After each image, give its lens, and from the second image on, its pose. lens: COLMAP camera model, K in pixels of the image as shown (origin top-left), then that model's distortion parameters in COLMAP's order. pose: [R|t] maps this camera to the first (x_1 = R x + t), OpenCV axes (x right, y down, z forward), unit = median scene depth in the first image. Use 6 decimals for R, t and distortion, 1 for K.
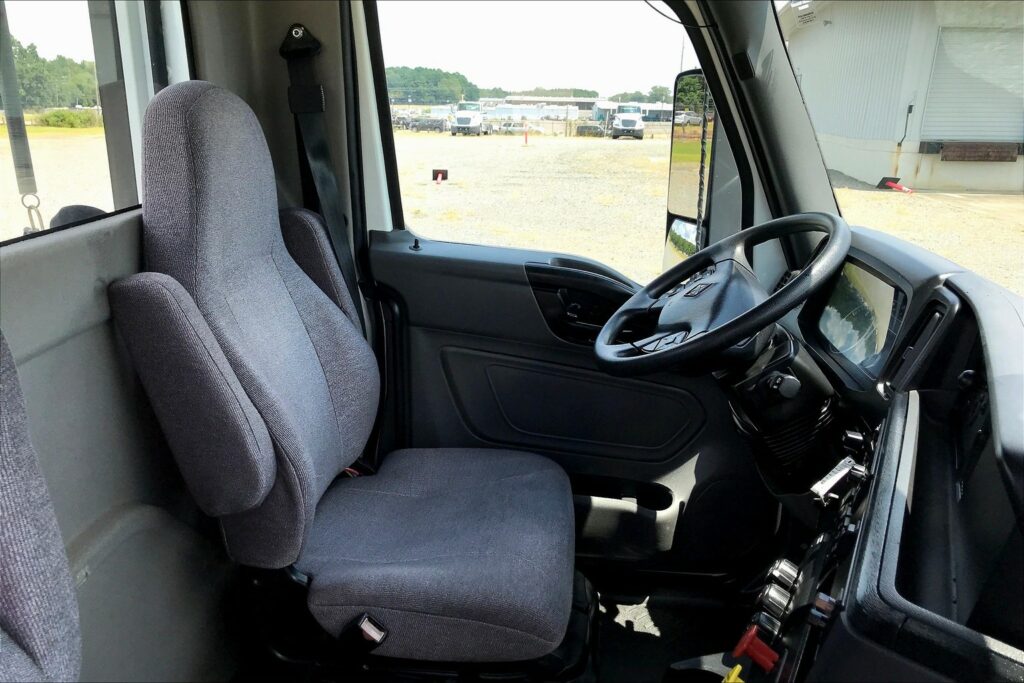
lens RADIAL K [[862.2, 0, 511.6], [0, 862.2, 332.9], [0, 0, 1]] dist [0.087168, -0.077127]
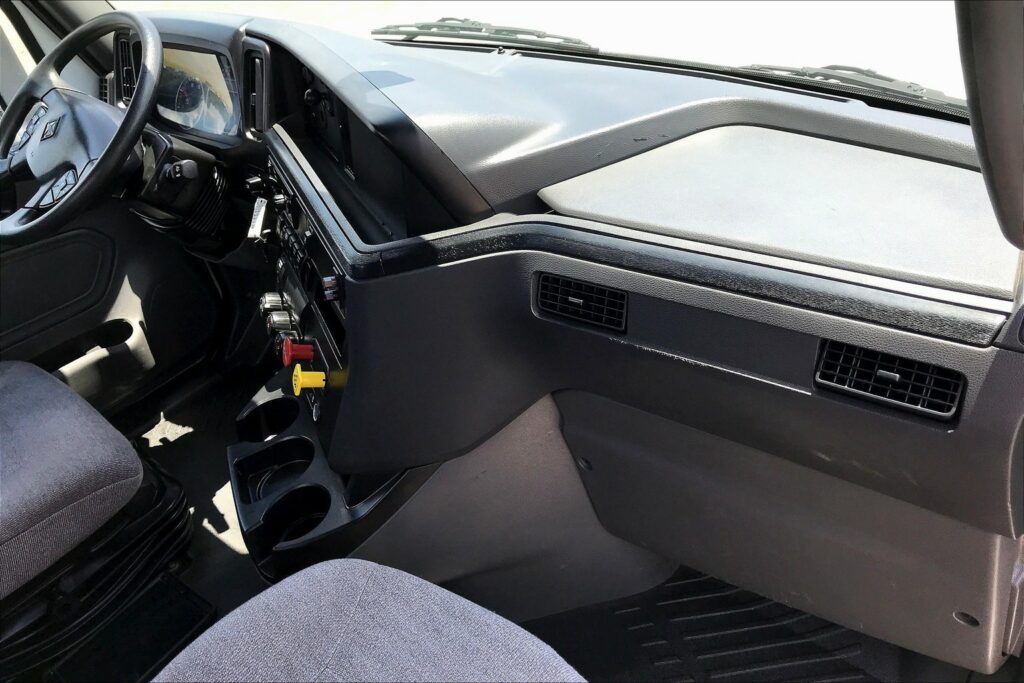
lens RADIAL K [[850.7, 0, 512.0], [0, 850.7, 341.5], [0, 0, 1]] dist [0.014842, 0.001641]
pose [[0.613560, -0.578513, 0.537463, -0.150590], [0.415120, 0.815303, 0.403680, -0.029189], [-0.671729, -0.024570, 0.740389, -0.132643]]
